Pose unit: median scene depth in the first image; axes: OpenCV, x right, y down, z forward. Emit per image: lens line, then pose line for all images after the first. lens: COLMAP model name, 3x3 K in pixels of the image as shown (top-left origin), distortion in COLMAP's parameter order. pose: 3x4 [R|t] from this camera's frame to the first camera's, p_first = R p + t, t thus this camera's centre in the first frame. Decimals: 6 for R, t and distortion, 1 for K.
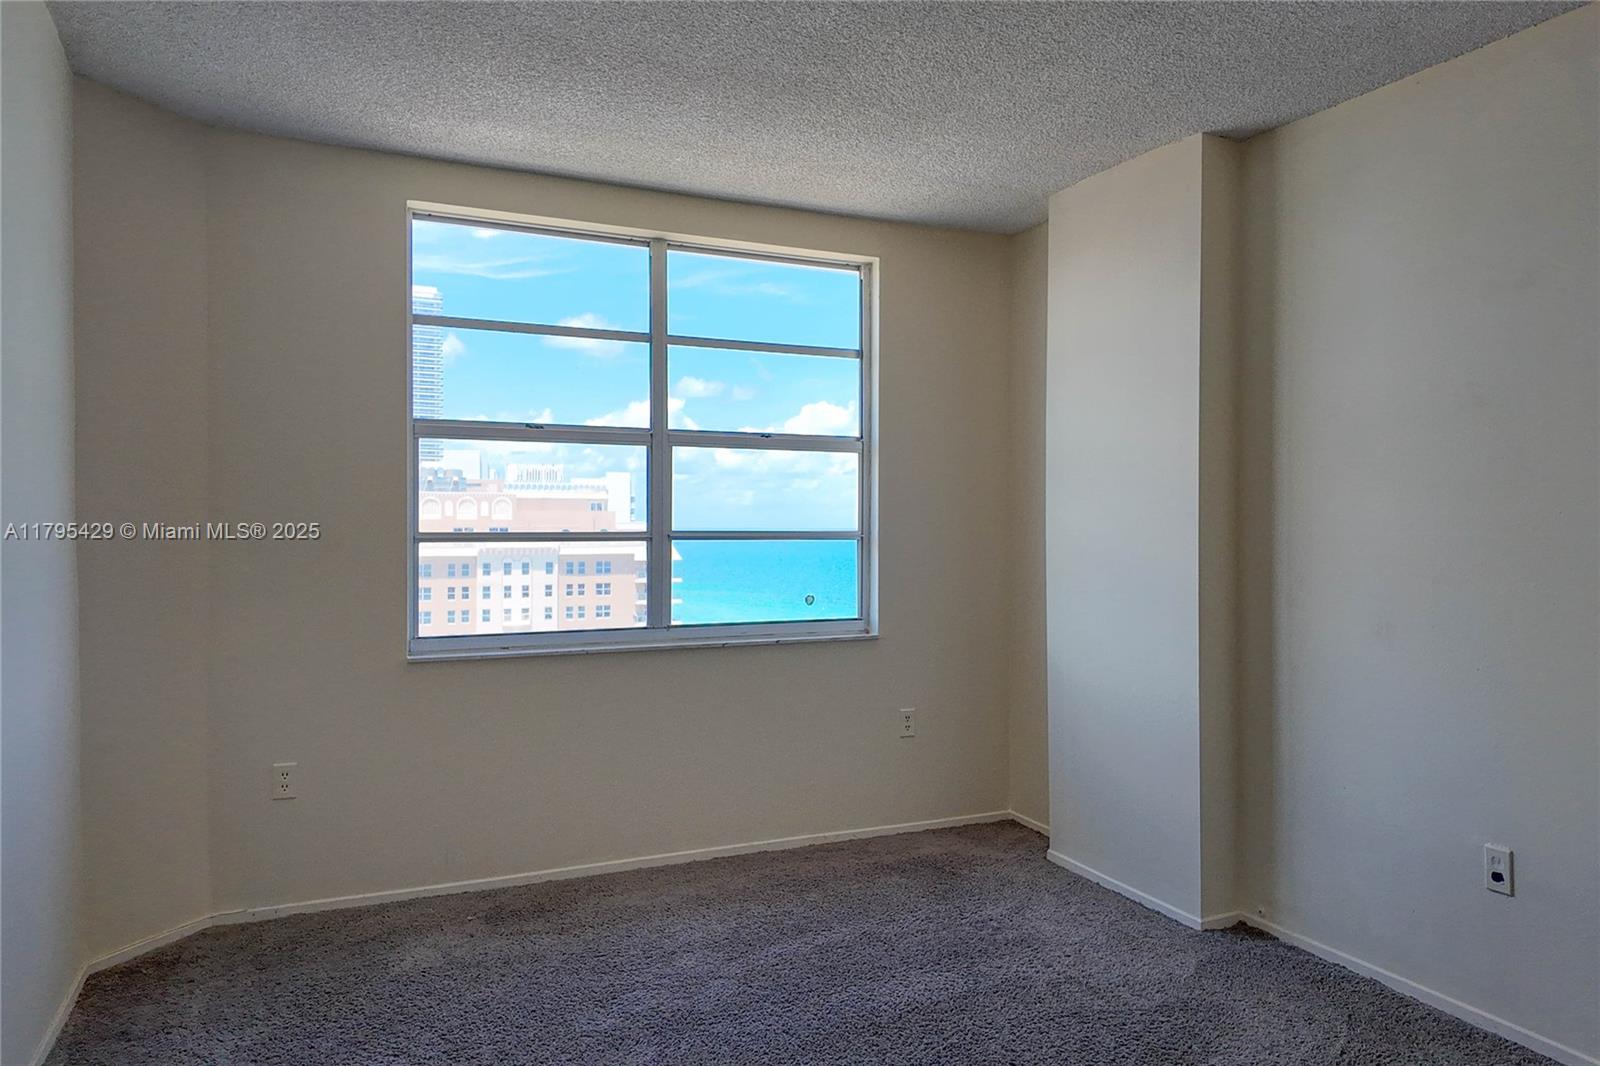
lens RADIAL K [[1134.7, 0, 815.9], [0, 1134.7, 517.8], [0, 0, 1]] dist [0.055895, -0.037646]
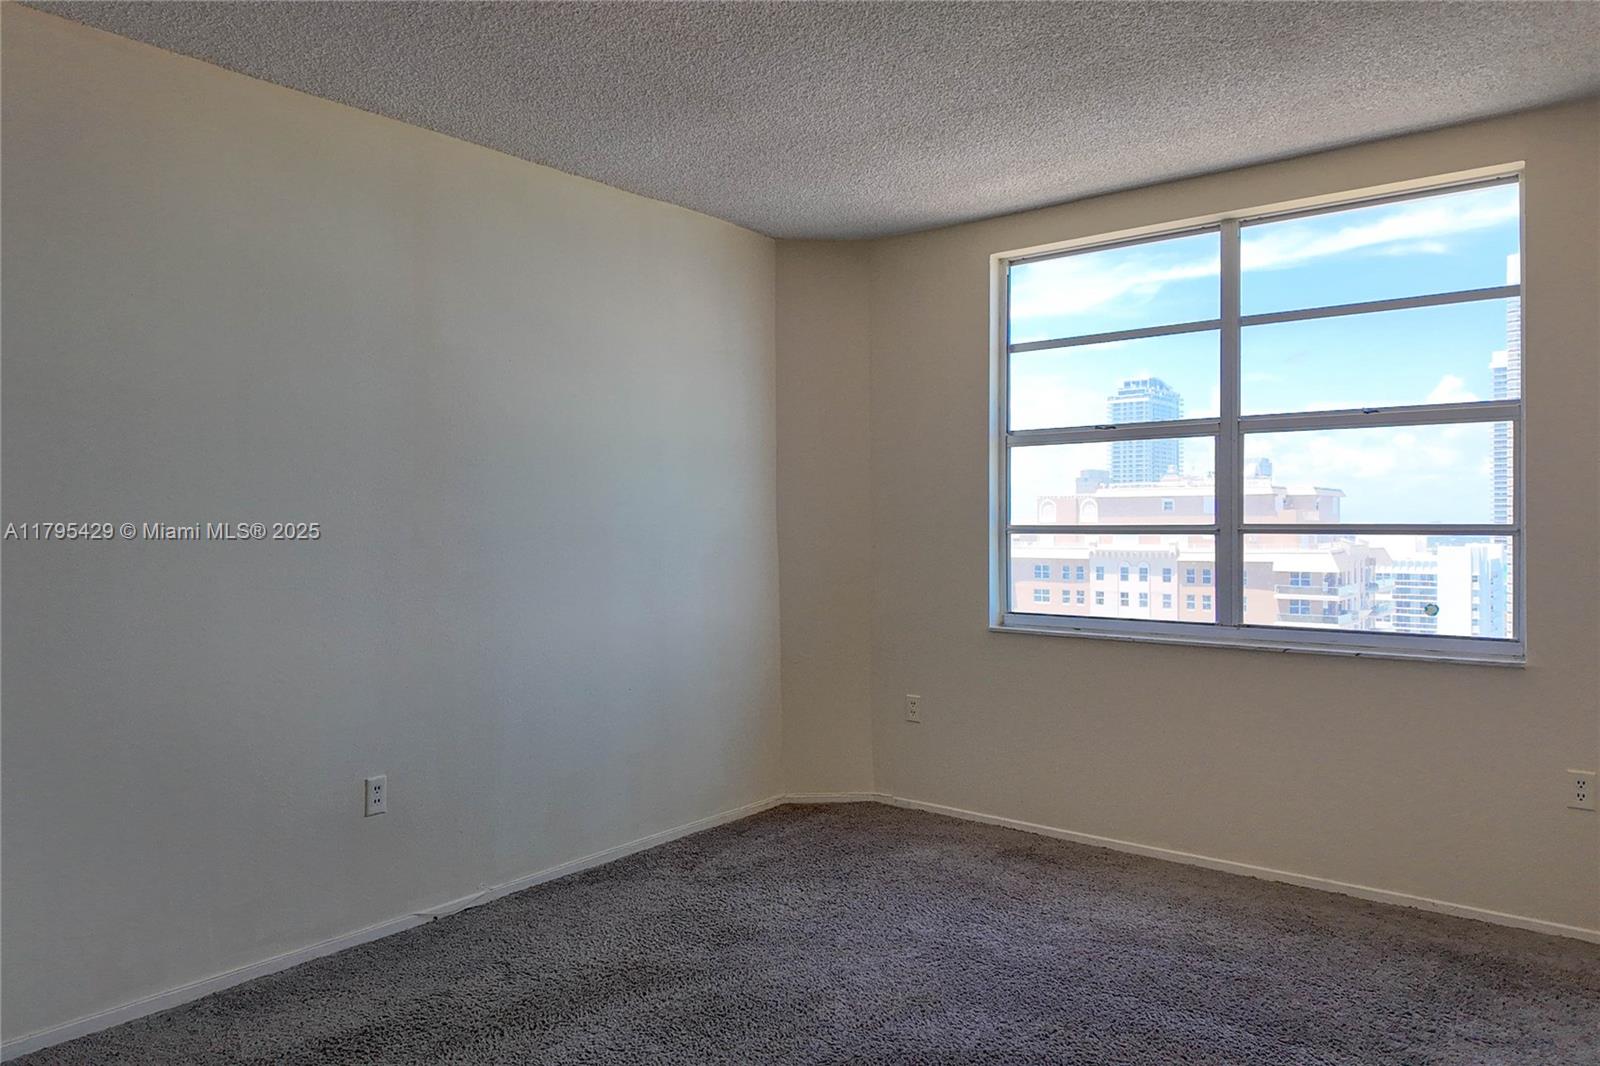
lens RADIAL K [[1134.7, 0, 756.6], [0, 1134.7, 521.3], [0, 0, 1]] dist [0.055895, -0.037646]
pose [[0.410541, -0.005878, -0.911823, 0.581020], [0.003621, 0.999982, -0.004816, 0.012585], [0.911835, -0.001325, 0.410555, 0.240925]]
